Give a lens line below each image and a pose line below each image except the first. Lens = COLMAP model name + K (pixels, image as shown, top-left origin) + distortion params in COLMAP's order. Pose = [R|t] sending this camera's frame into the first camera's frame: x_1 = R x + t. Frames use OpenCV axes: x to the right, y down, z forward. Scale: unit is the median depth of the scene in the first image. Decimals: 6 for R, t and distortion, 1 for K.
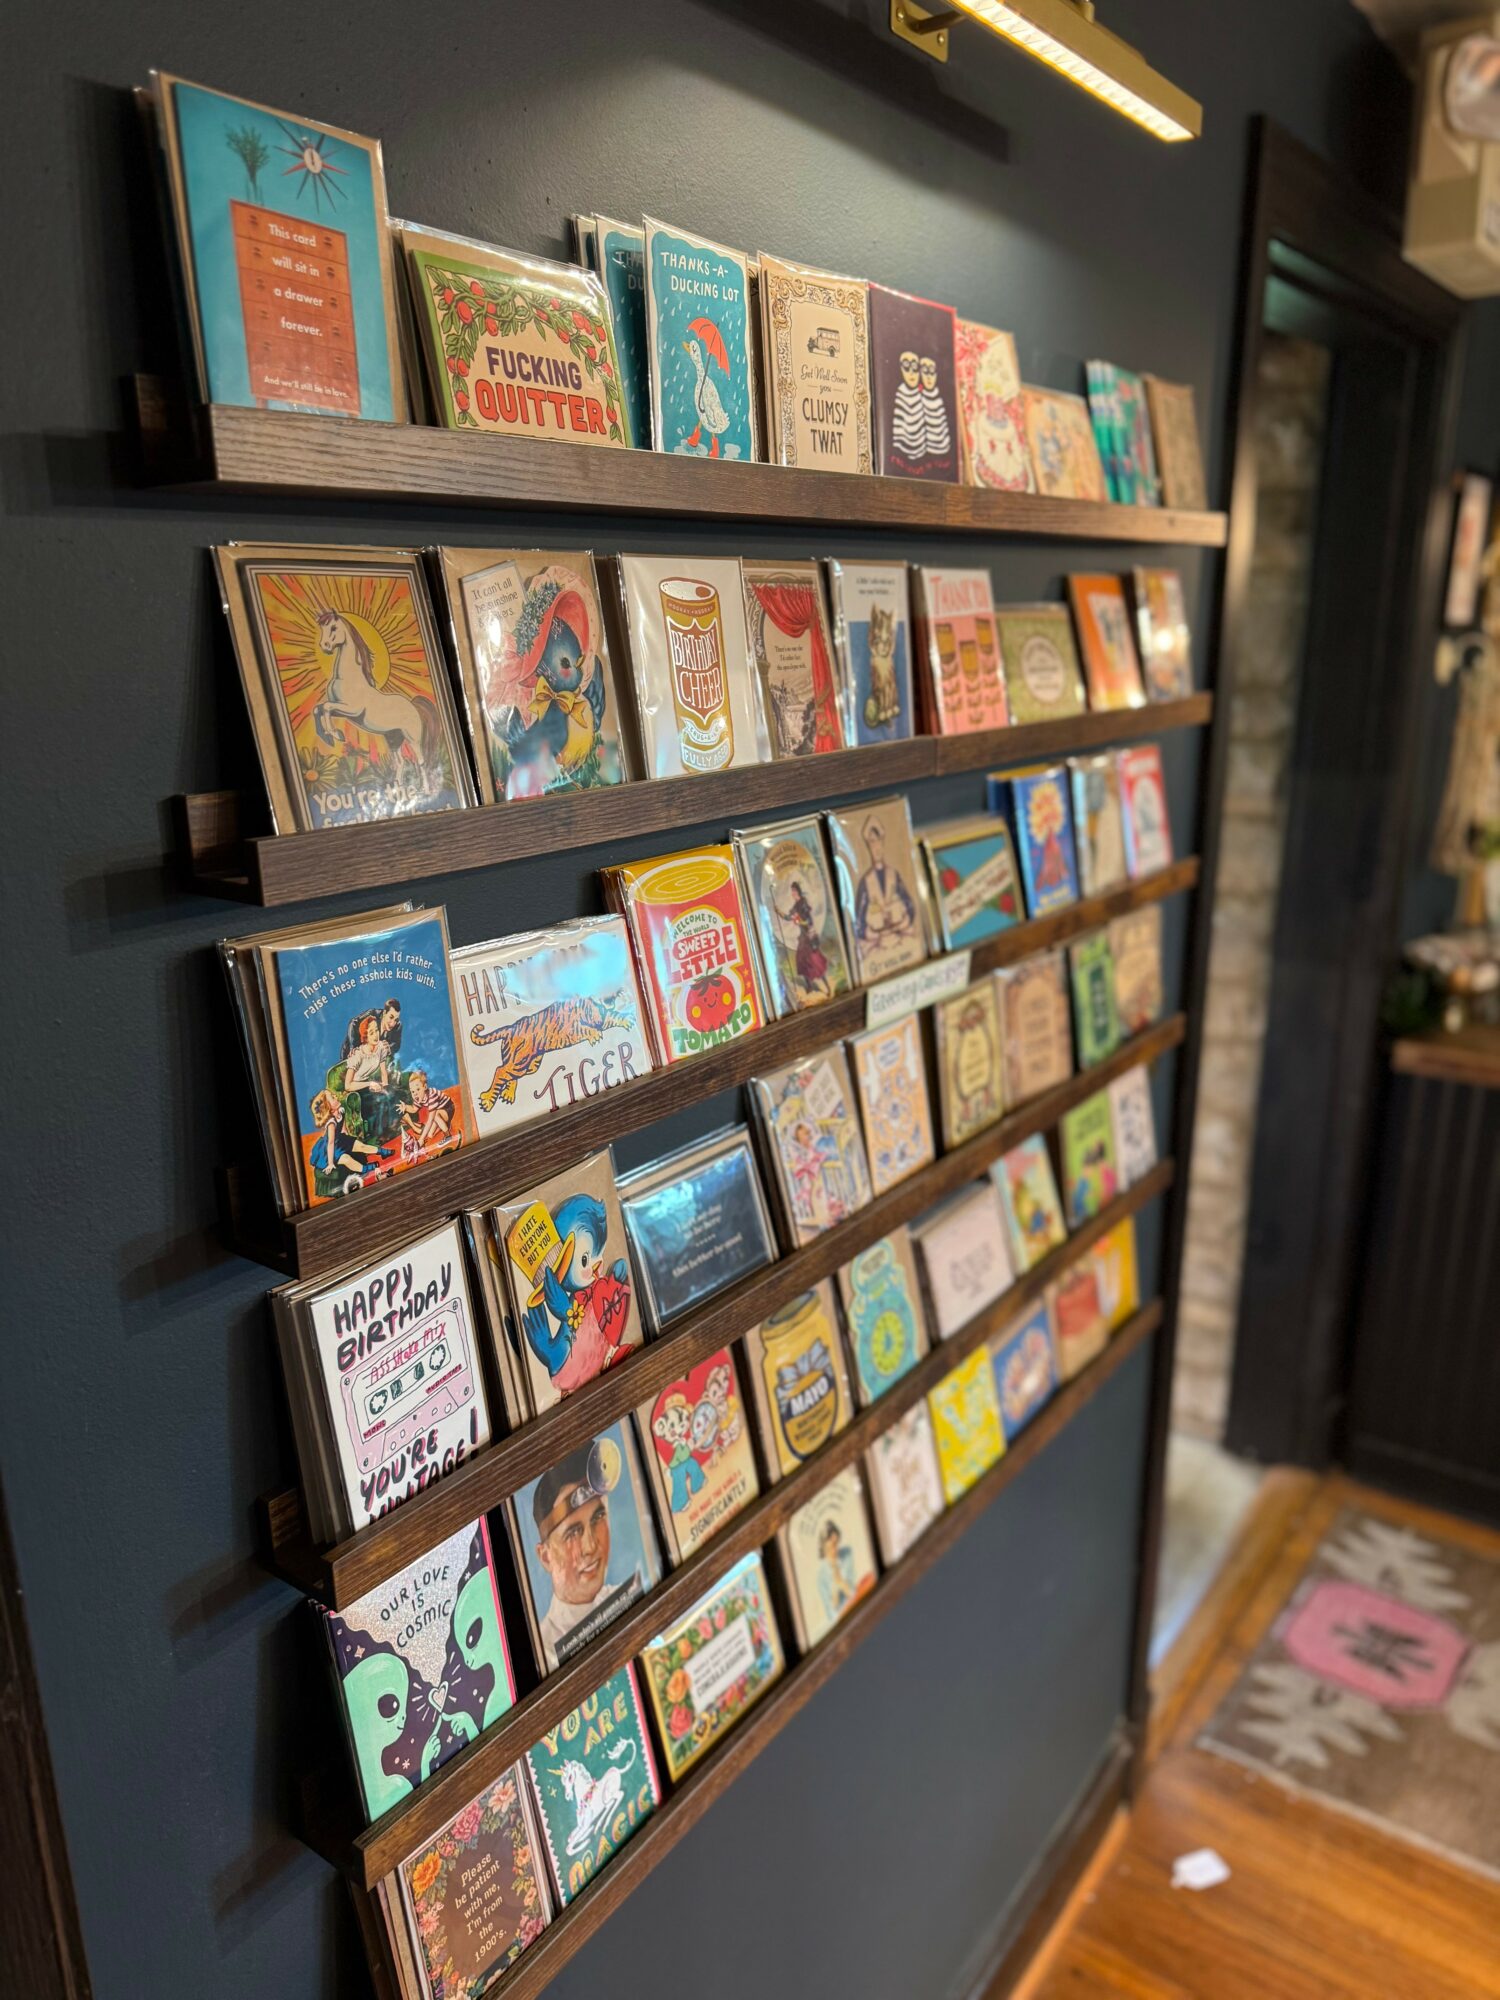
lens RADIAL K [[1452.3, 0, 750.0], [0, 1452.3, 1000.0], [0, 0, 1]] dist [0.055385, -0.079385]
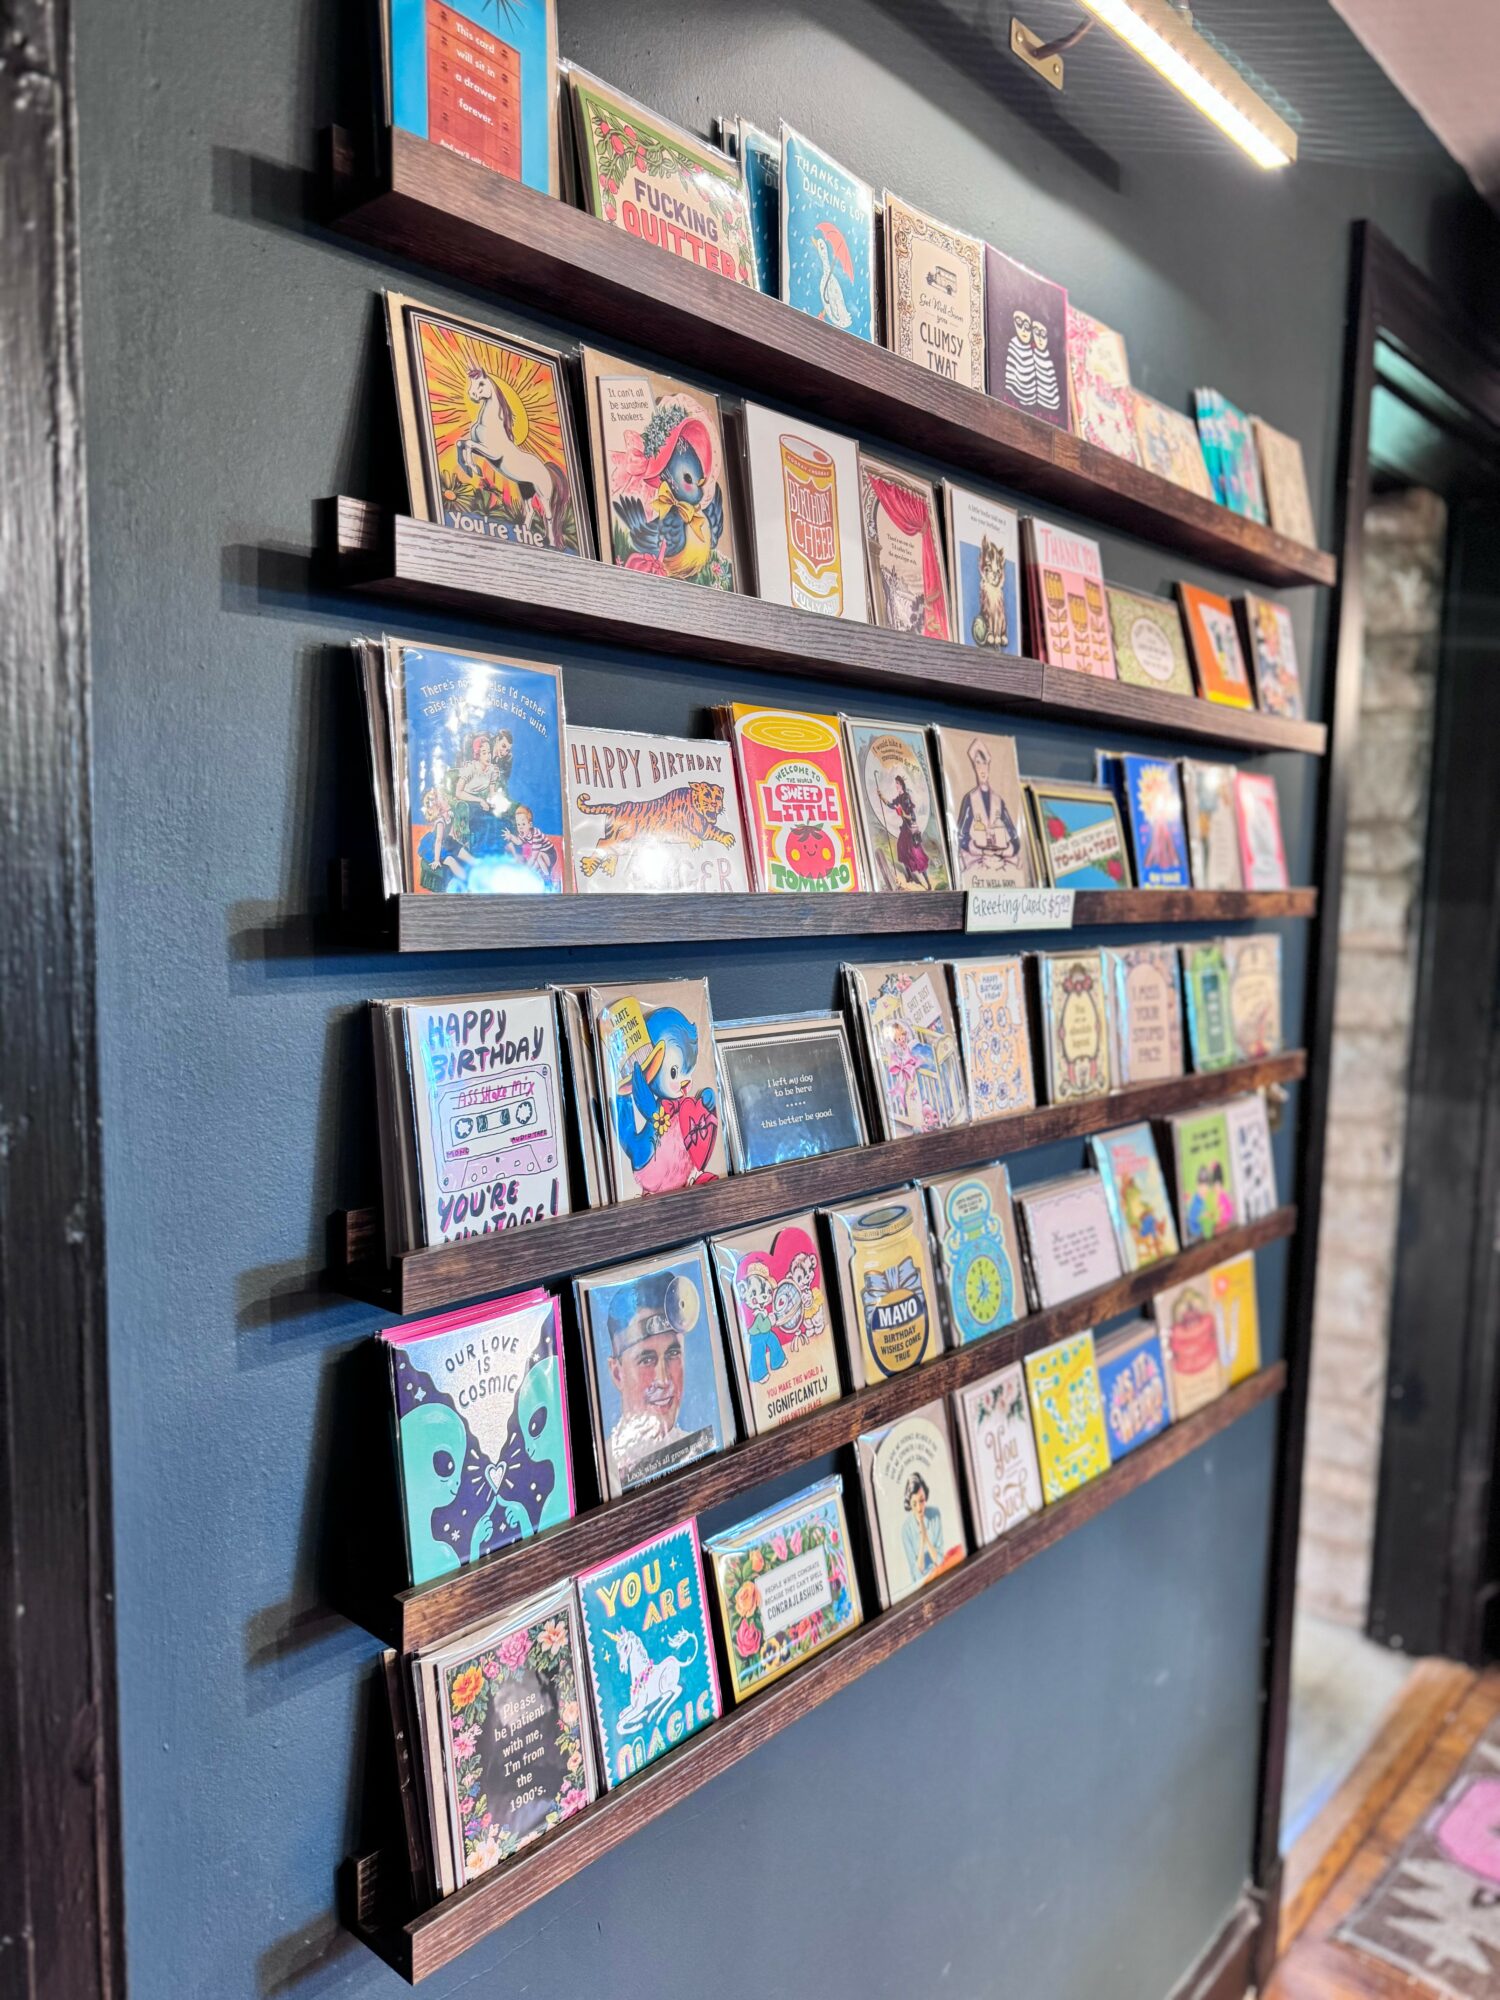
lens RADIAL K [[1452.3, 0, 750.0], [0, 1452.3, 1000.0], [0, 0, 1]] dist [0.055385, -0.079385]
pose [[0.995185, 0.036447, -0.090988, 0.026113], [-0.052466, 0.982191, -0.180412, 0.279453], [0.082792, 0.184317, 0.979374, 0.009017]]
